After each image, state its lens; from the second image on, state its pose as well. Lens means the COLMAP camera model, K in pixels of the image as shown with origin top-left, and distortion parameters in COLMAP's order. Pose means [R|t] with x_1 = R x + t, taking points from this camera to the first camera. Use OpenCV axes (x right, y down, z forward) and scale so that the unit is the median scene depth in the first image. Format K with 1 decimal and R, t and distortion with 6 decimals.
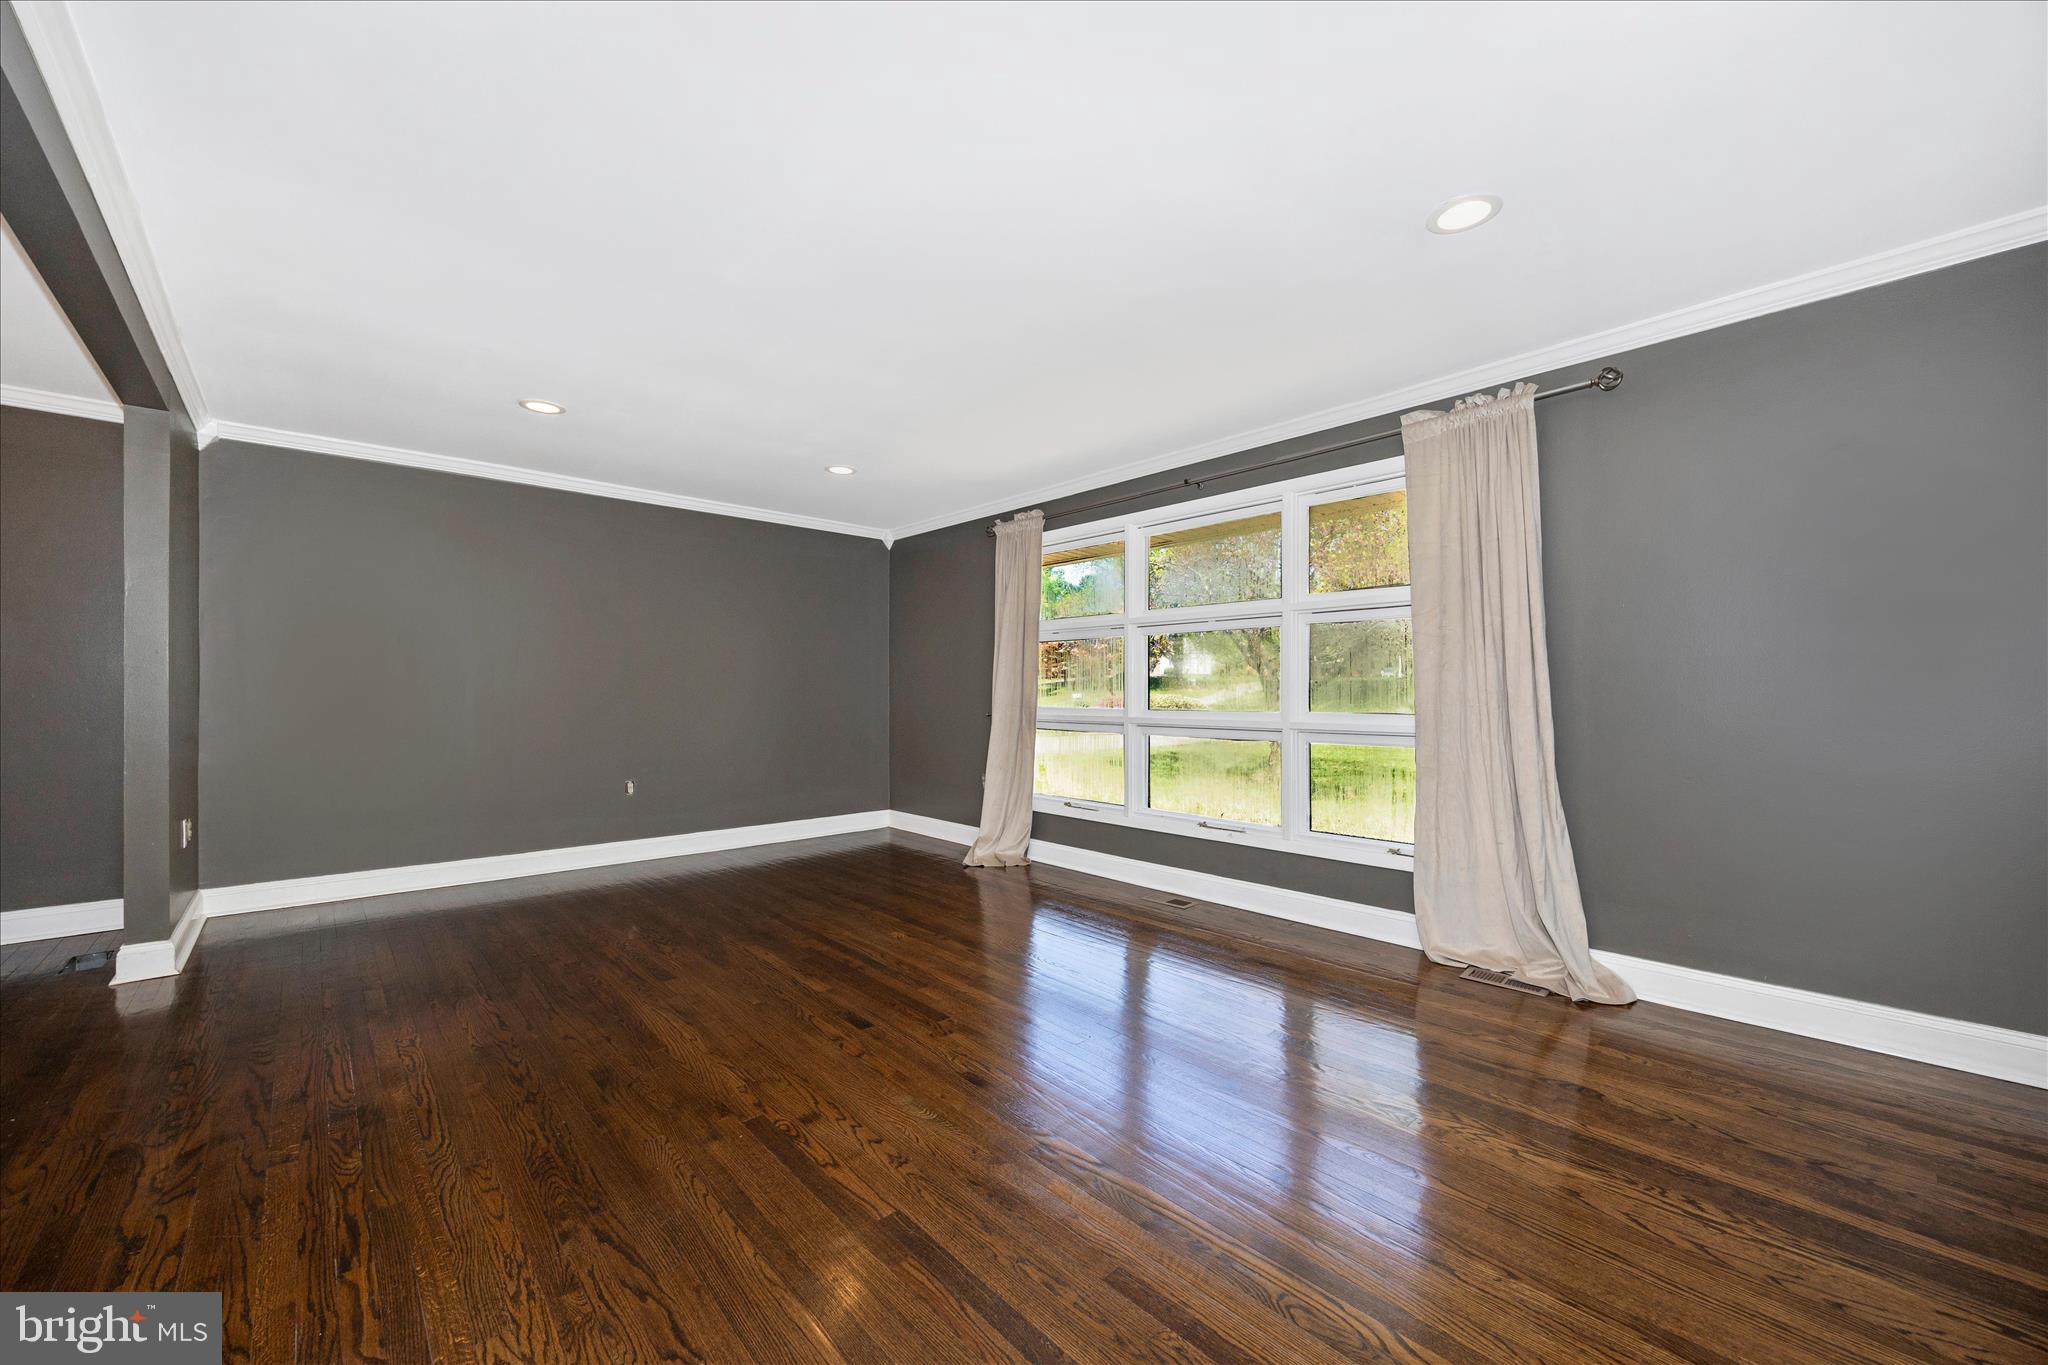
lens RADIAL K [[785.6, 0, 1032.3], [0, 785.6, 691.8], [0, 0, 1]] dist [-0.001285, -0.000356]
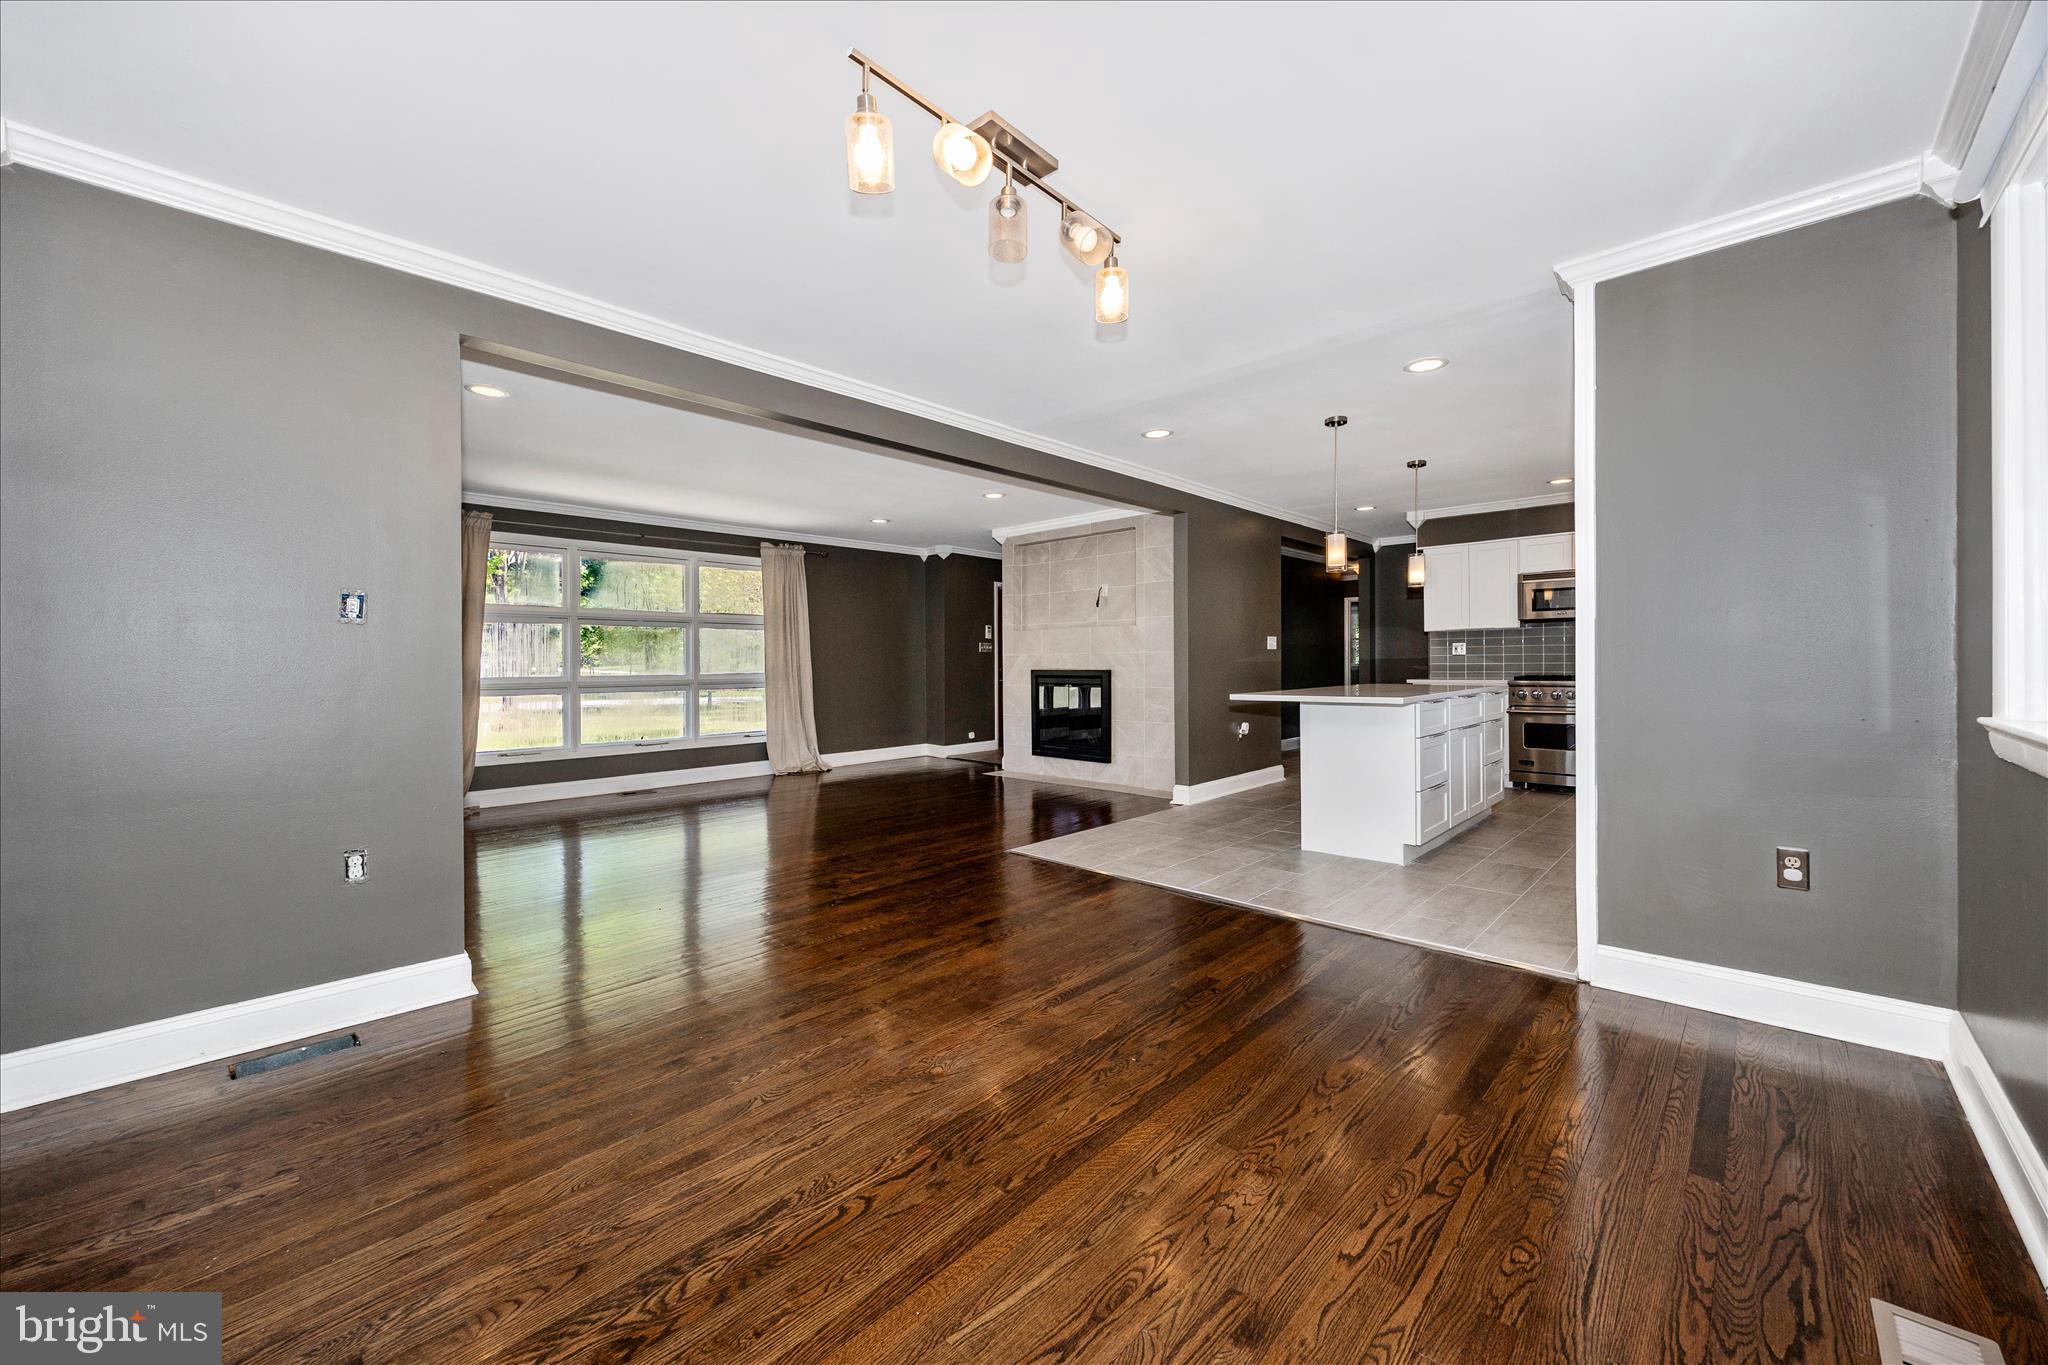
lens RADIAL K [[779.9, 0, 1034.4], [0, 779.9, 671.4], [0, 0, 1]] dist [-0.002183, -0.000279]
pose [[-0.075632, -0.008228, 0.997102, -1.723844], [0.009050, 0.999919, 0.008938, 0.010649], [-0.997095, 0.009700, -0.075552, 0.368518]]
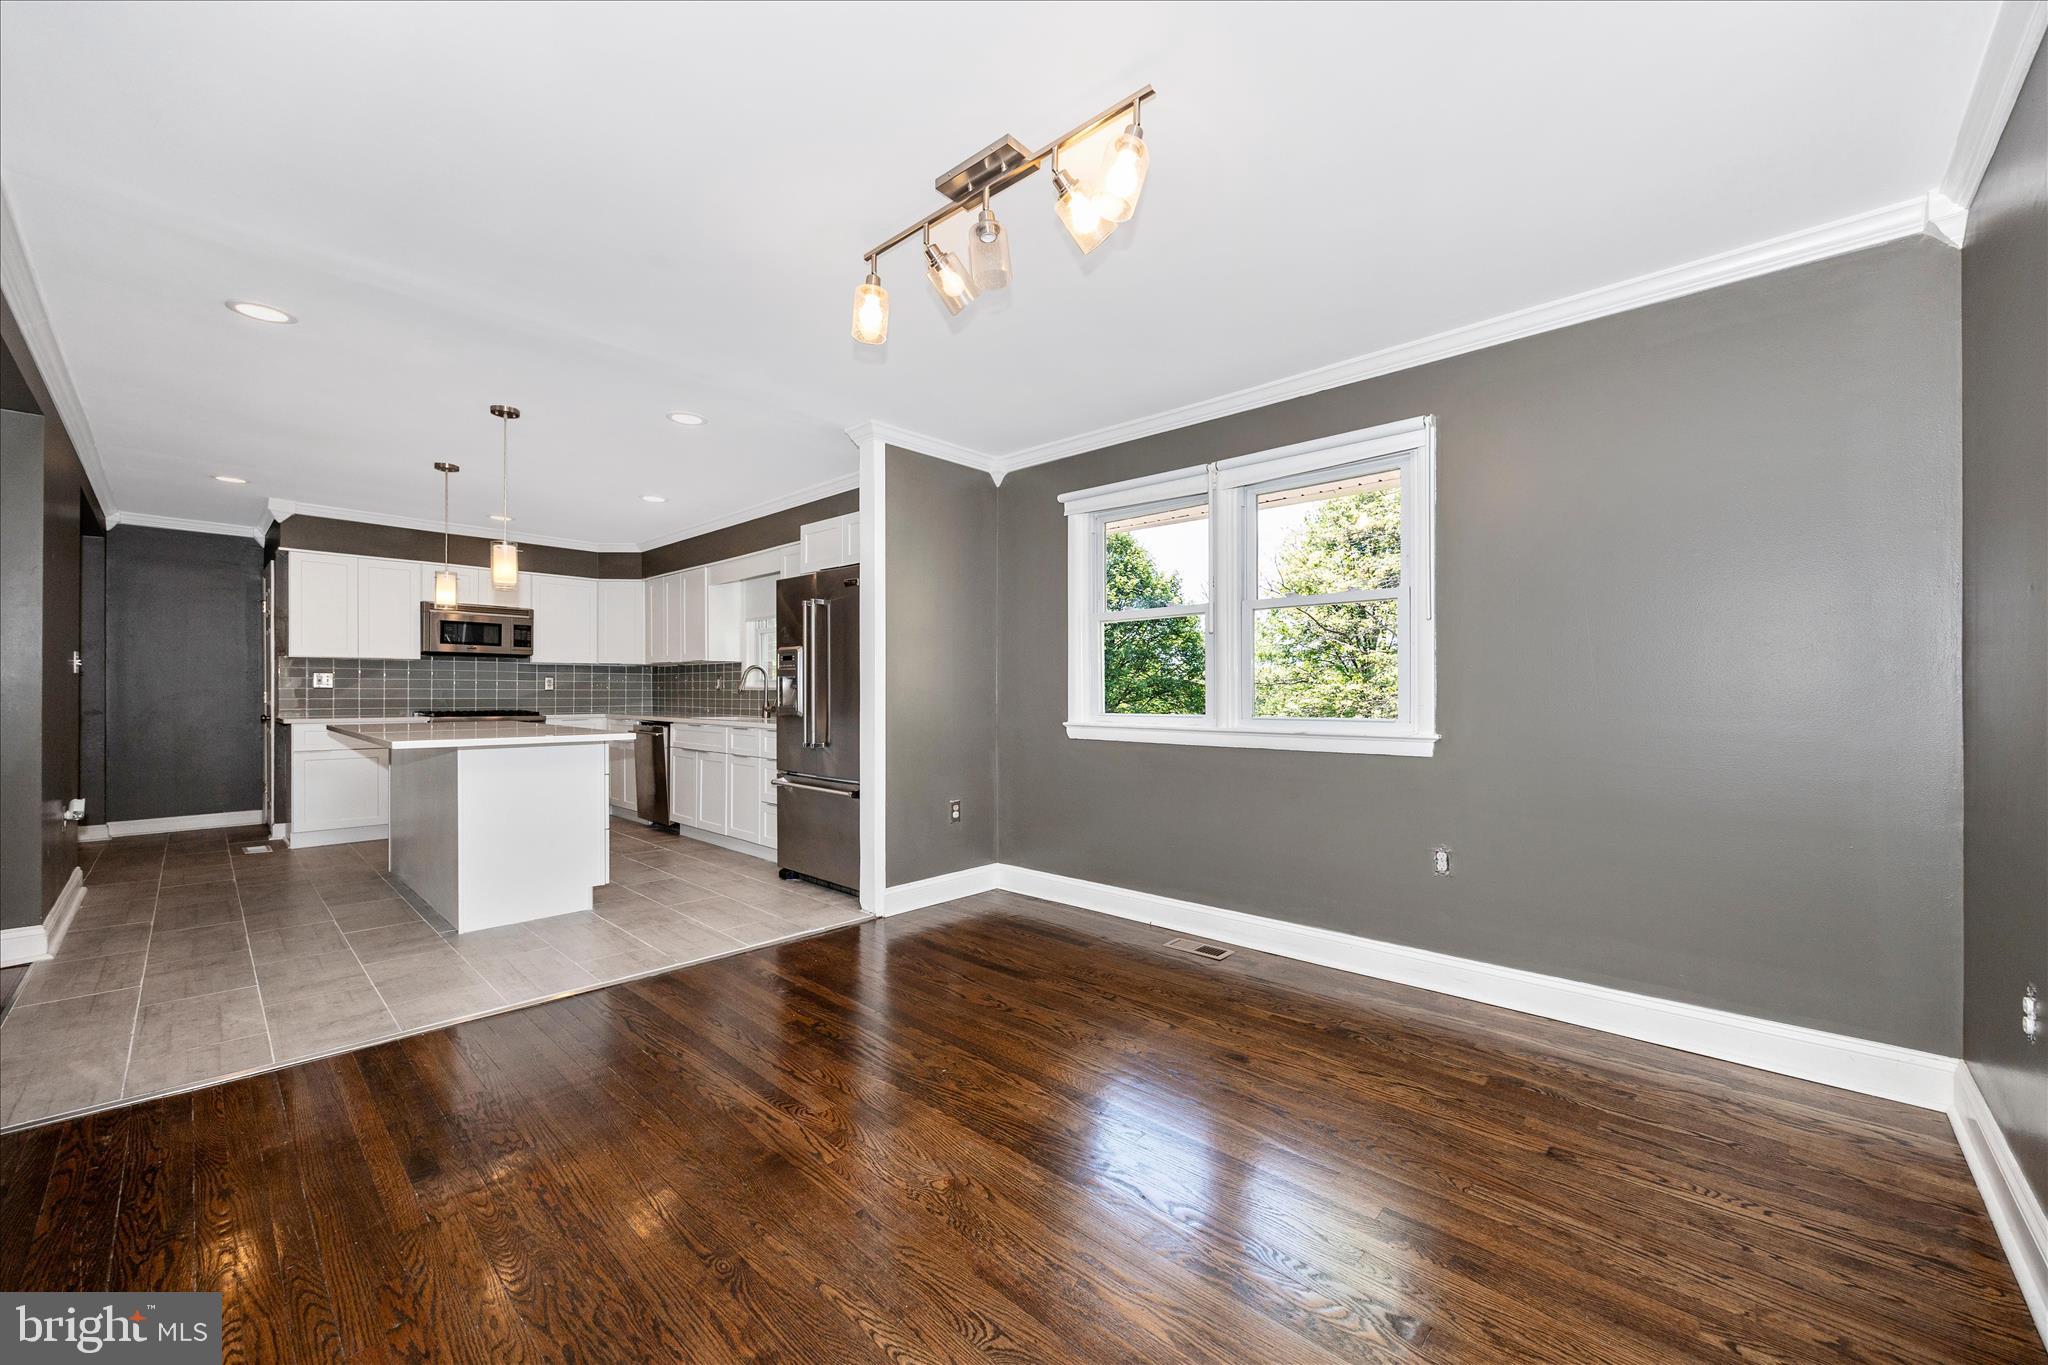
lens RADIAL K [[785.6, 0, 1032.3], [0, 785.6, 691.8], [0, 0, 1]] dist [-0.001285, -0.000356]
pose [[-0.996874, -0.002046, -0.078981, -1.162315], [-0.001790, 0.999993, -0.003312, 0.007672], [0.078987, -0.003160, -0.996871, 0.889131]]
